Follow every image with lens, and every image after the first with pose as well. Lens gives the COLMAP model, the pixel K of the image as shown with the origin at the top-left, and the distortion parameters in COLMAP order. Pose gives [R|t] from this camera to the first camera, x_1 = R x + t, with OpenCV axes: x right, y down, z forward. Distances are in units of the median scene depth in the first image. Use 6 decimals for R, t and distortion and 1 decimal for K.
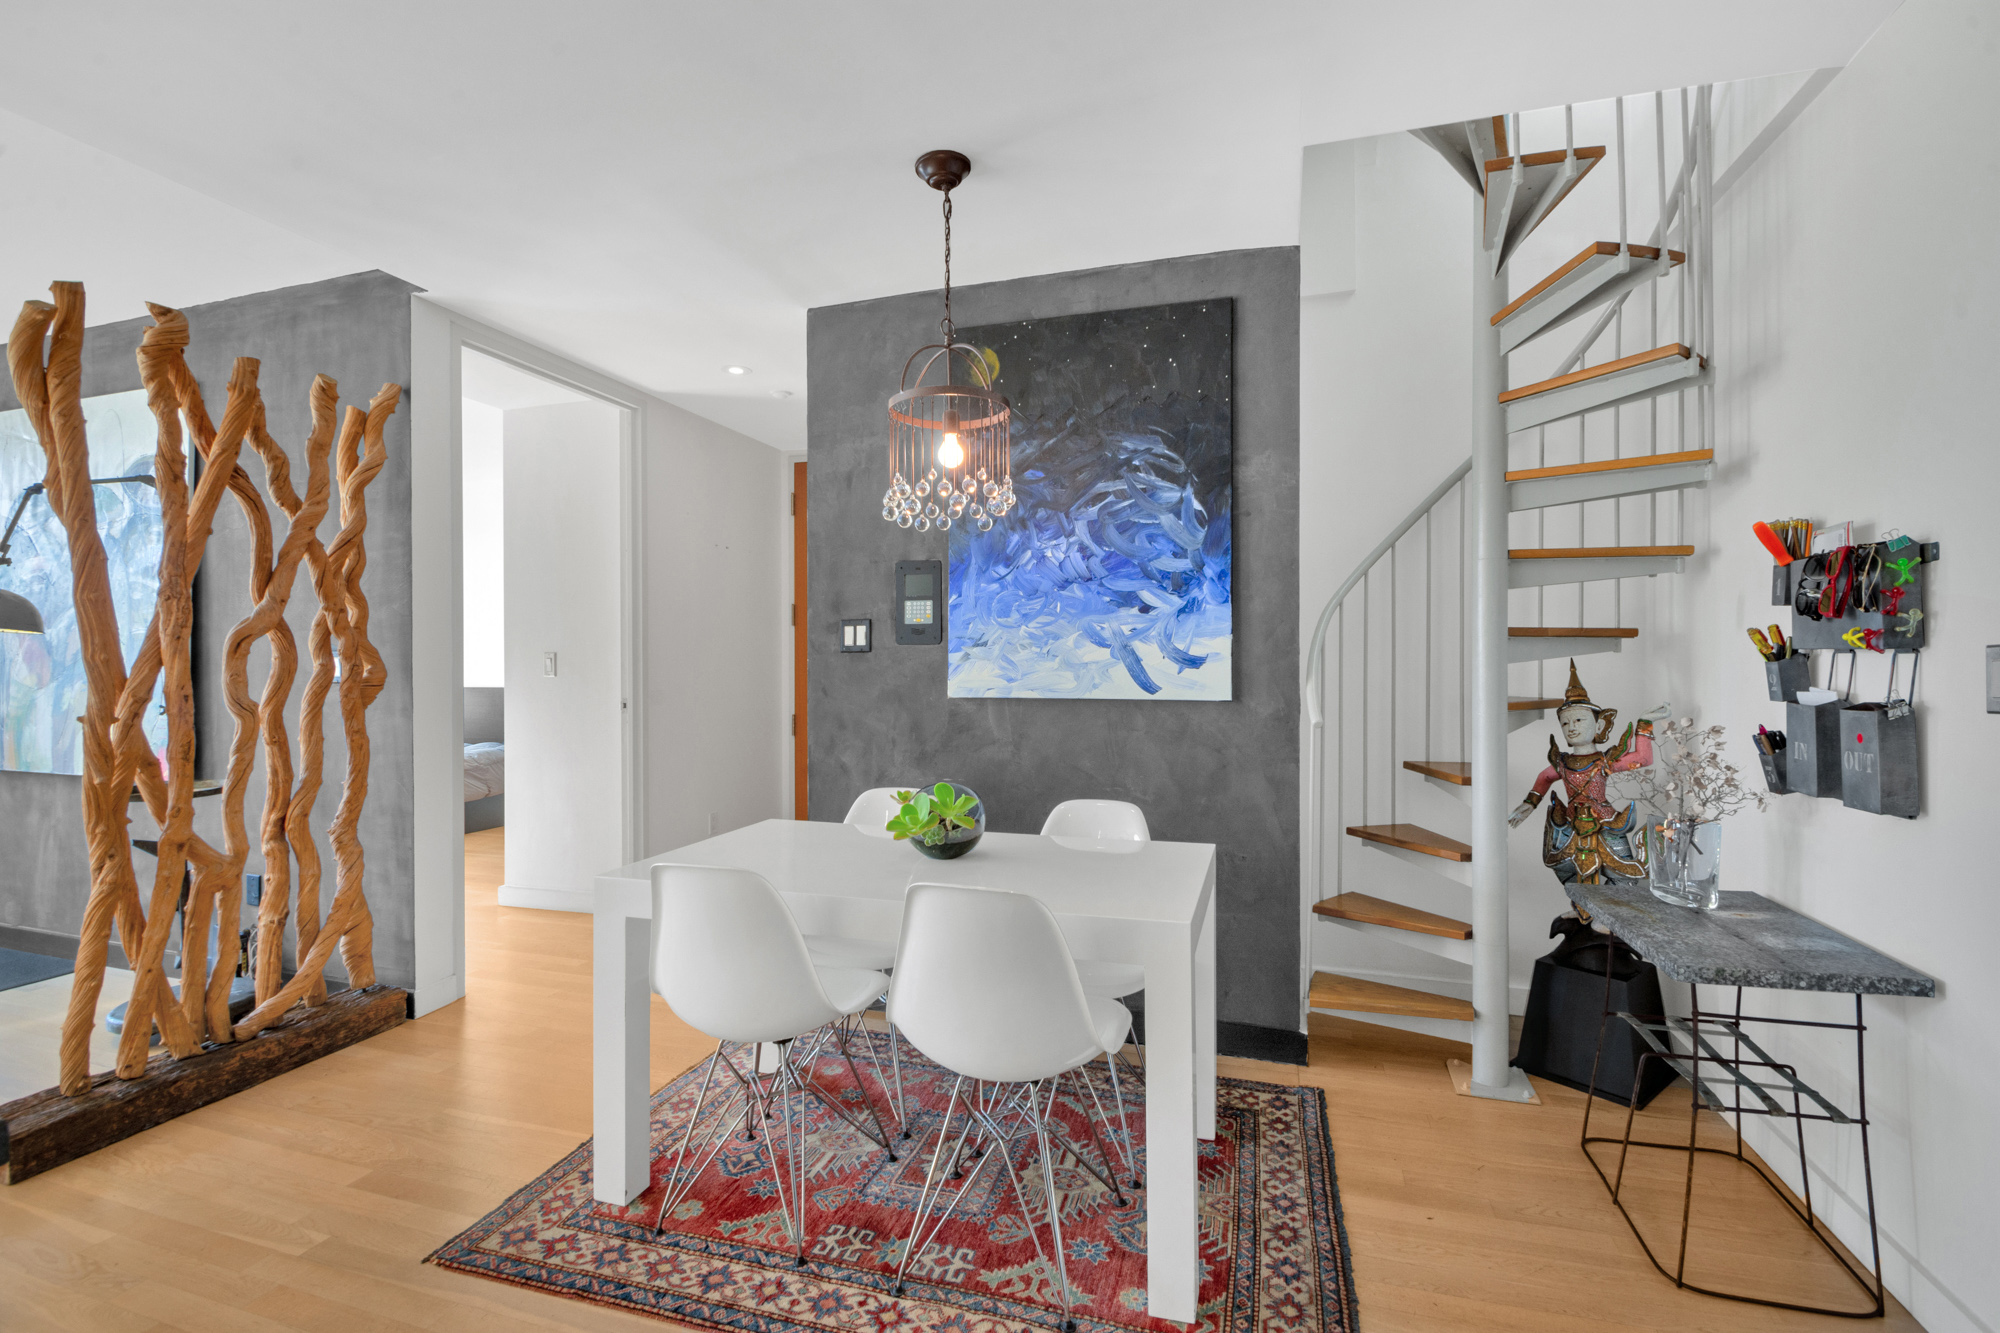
lens RADIAL K [[893.0, 0, 1000.0], [0, 893.0, 666.5], [0, 0, 1]] dist [0.001179, -0.012940]
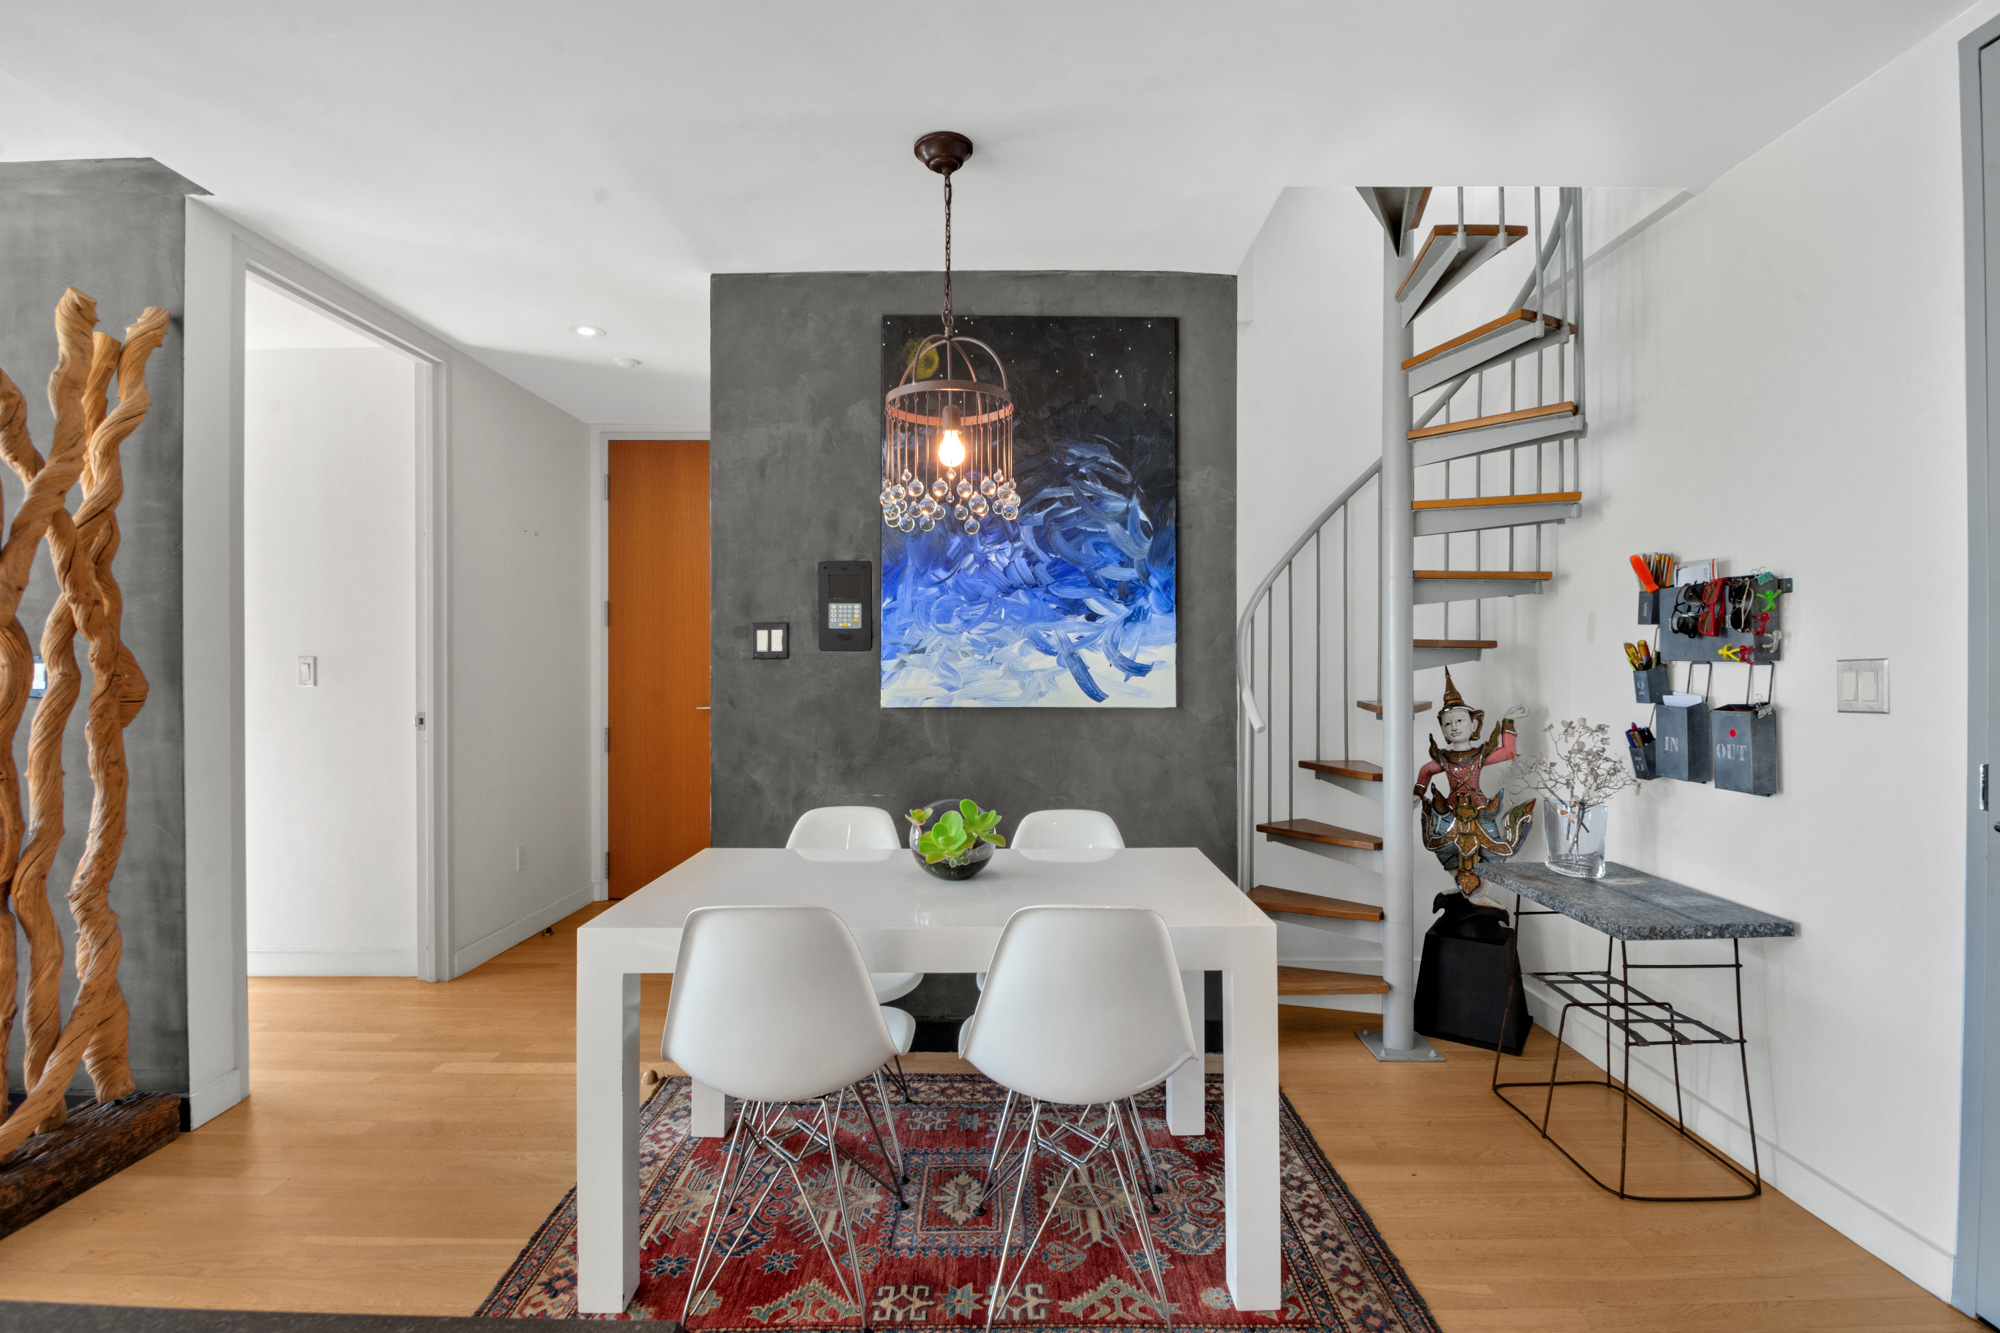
lens RADIAL K [[922.5, 0, 1000.0], [0, 922.5, 666.5], [0, 0, 1]] dist [-0.010075, -0.006022]
pose [[0.956123, -0.000265, 0.292964, -0.245432], [0.000951, 0.999997, -0.002199, -0.006854], [-0.292963, 0.002381, 0.956121, 0.042736]]
